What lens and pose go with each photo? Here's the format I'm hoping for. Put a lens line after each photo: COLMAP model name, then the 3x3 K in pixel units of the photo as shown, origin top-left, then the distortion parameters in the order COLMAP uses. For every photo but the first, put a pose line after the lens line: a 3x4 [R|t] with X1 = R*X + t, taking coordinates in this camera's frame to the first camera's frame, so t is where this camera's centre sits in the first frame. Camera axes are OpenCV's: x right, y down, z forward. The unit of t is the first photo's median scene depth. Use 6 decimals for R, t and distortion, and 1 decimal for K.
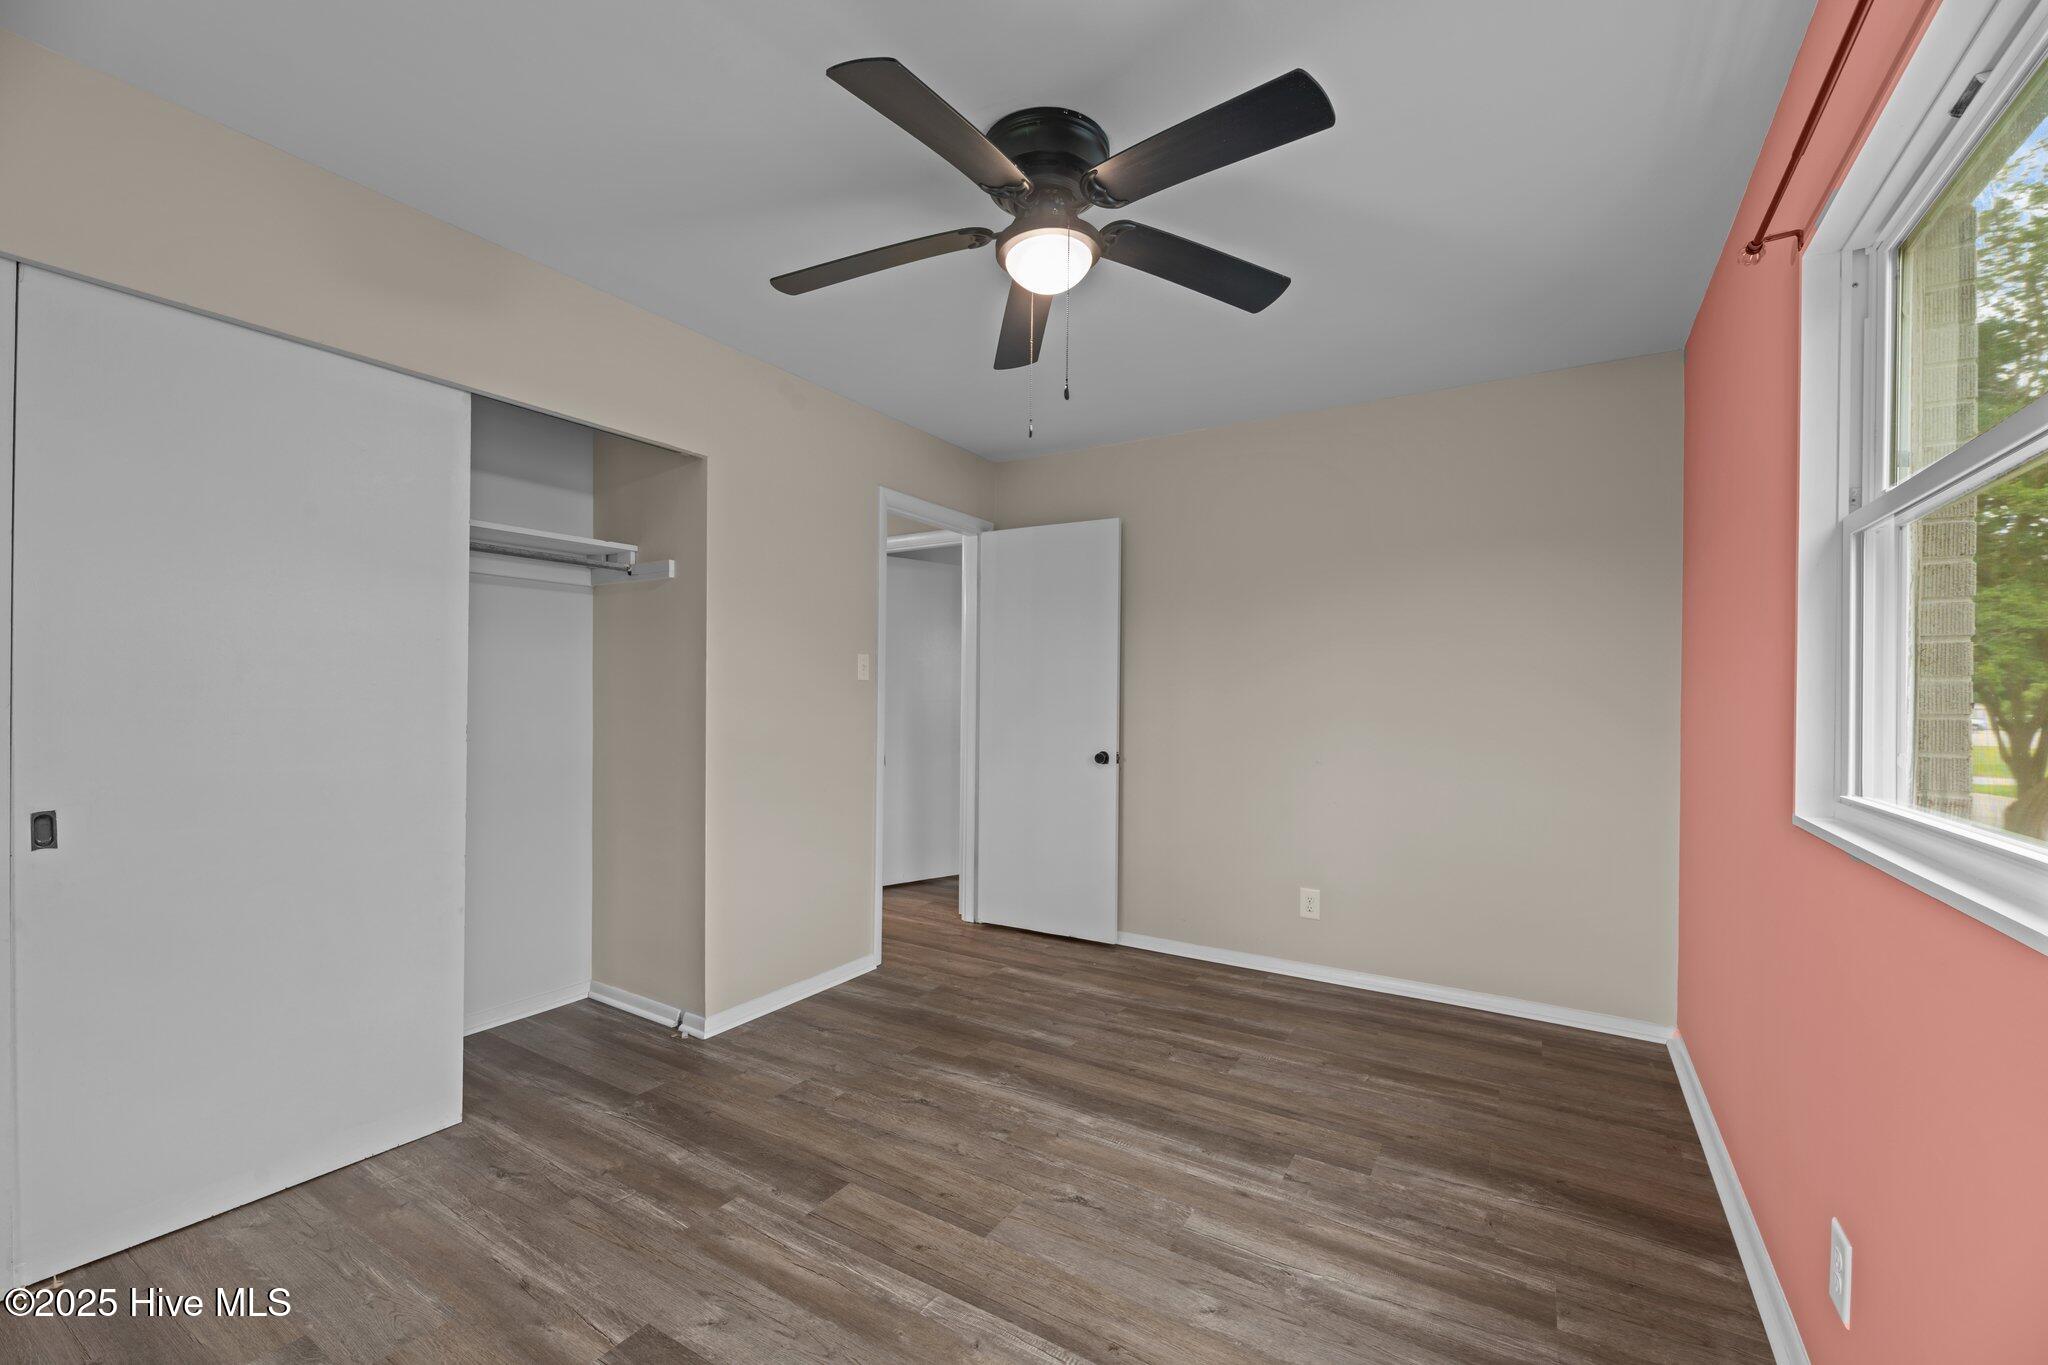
lens RADIAL K [[821.4, 0, 1024.0], [0, 821.4, 682.5], [0, 0, 1]] dist [-0.001473, -0.000315]
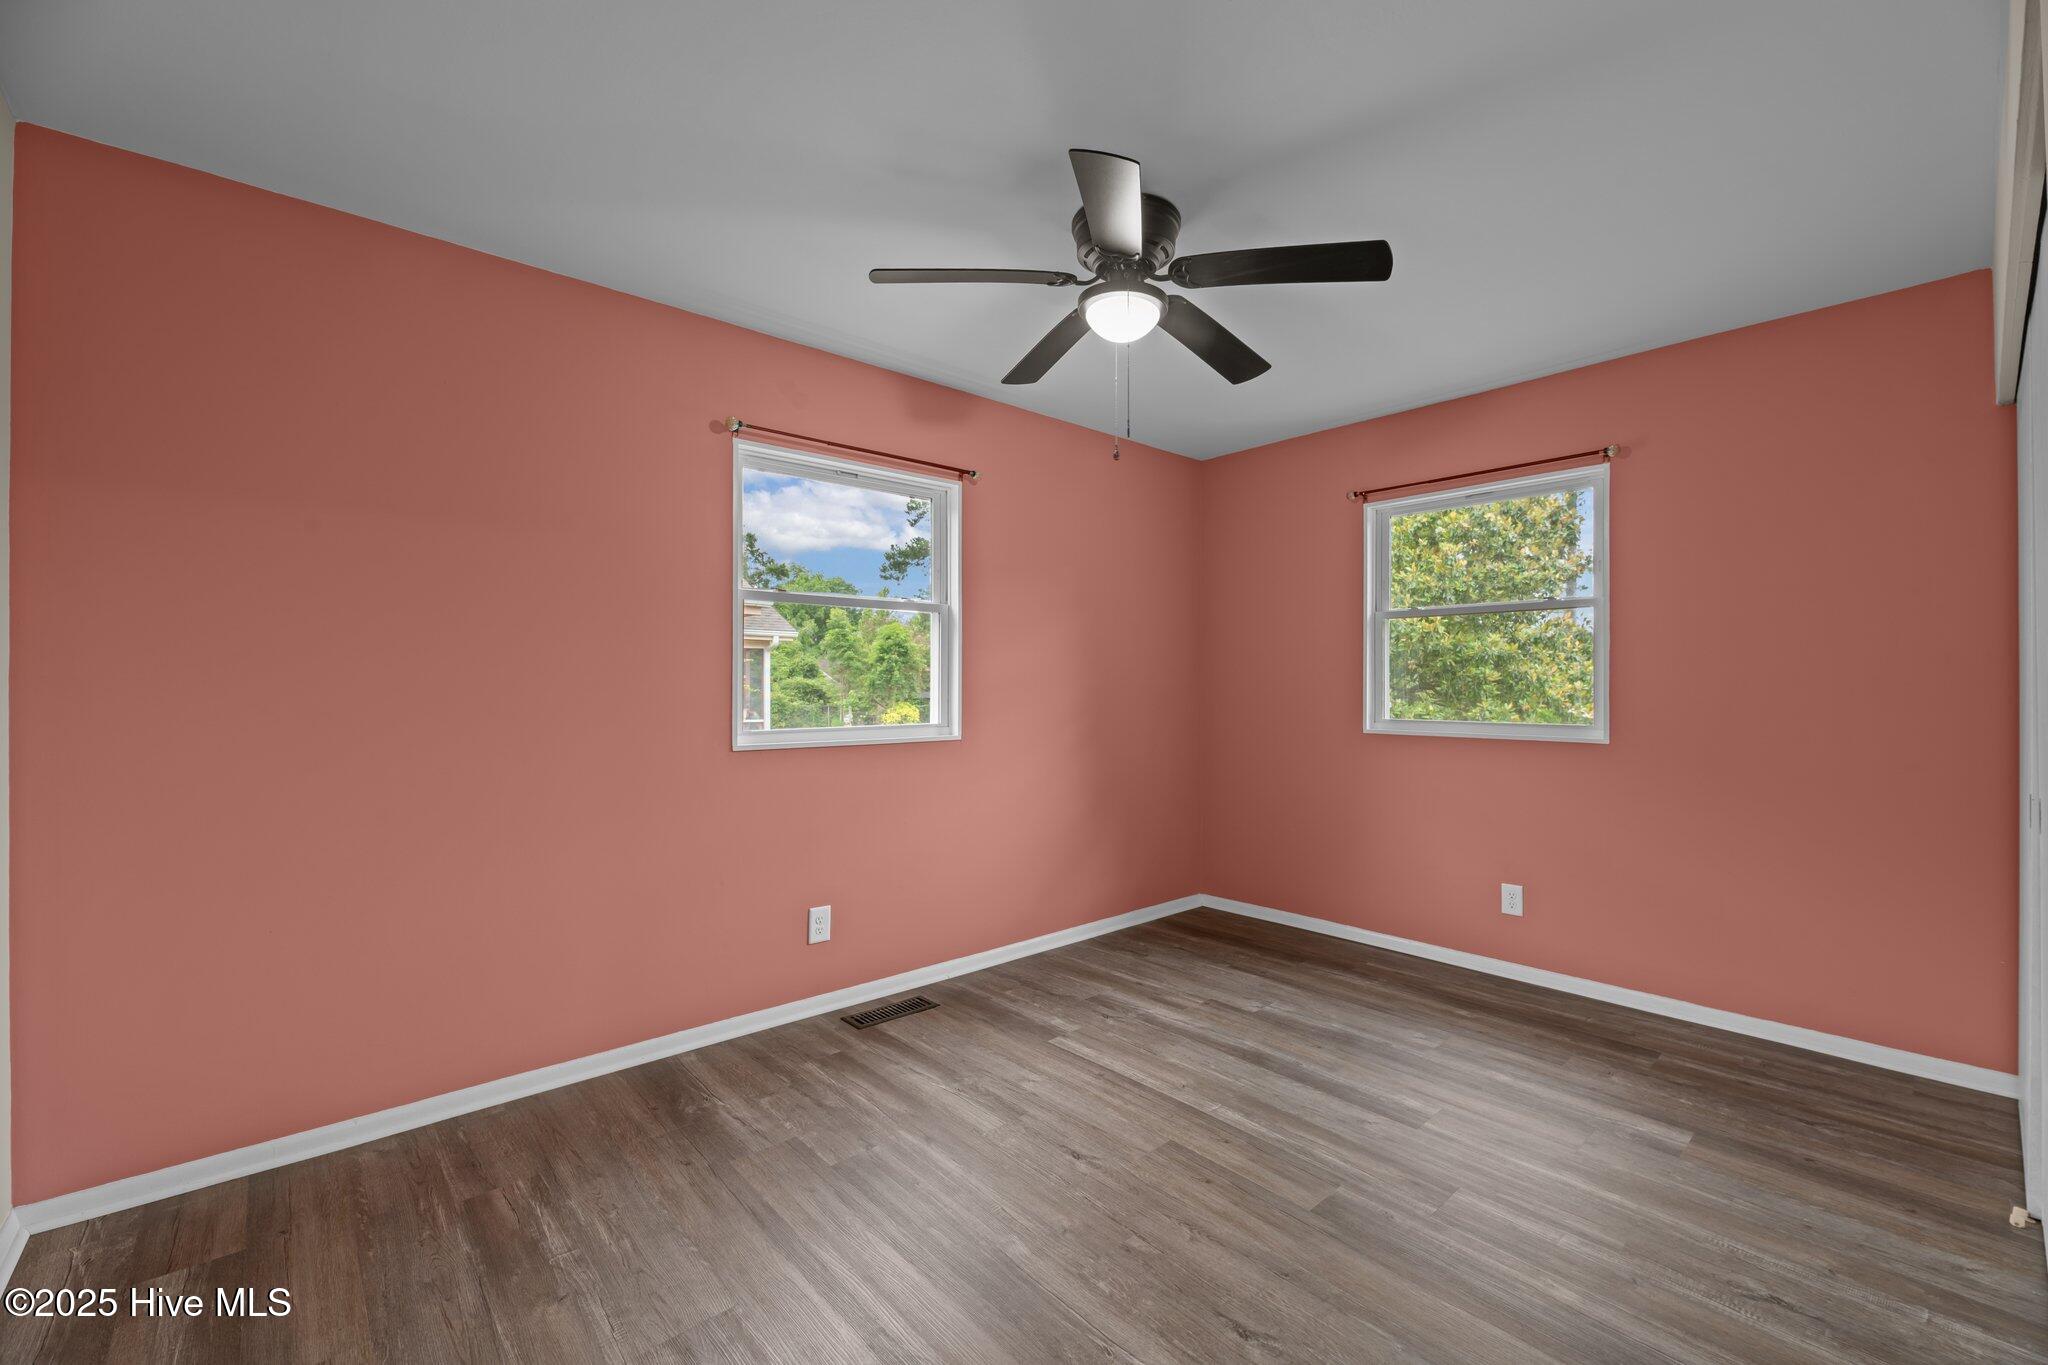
lens RADIAL K [[821.4, 0, 1024.0], [0, 821.4, 682.5], [0, 0, 1]] dist [-0.001473, -0.000315]
pose [[-0.954181, -0.010135, 0.299058, -0.185829], [-0.014390, 0.999824, -0.012028, 0.025855], [-0.298884, -0.015780, -0.954159, 2.113656]]
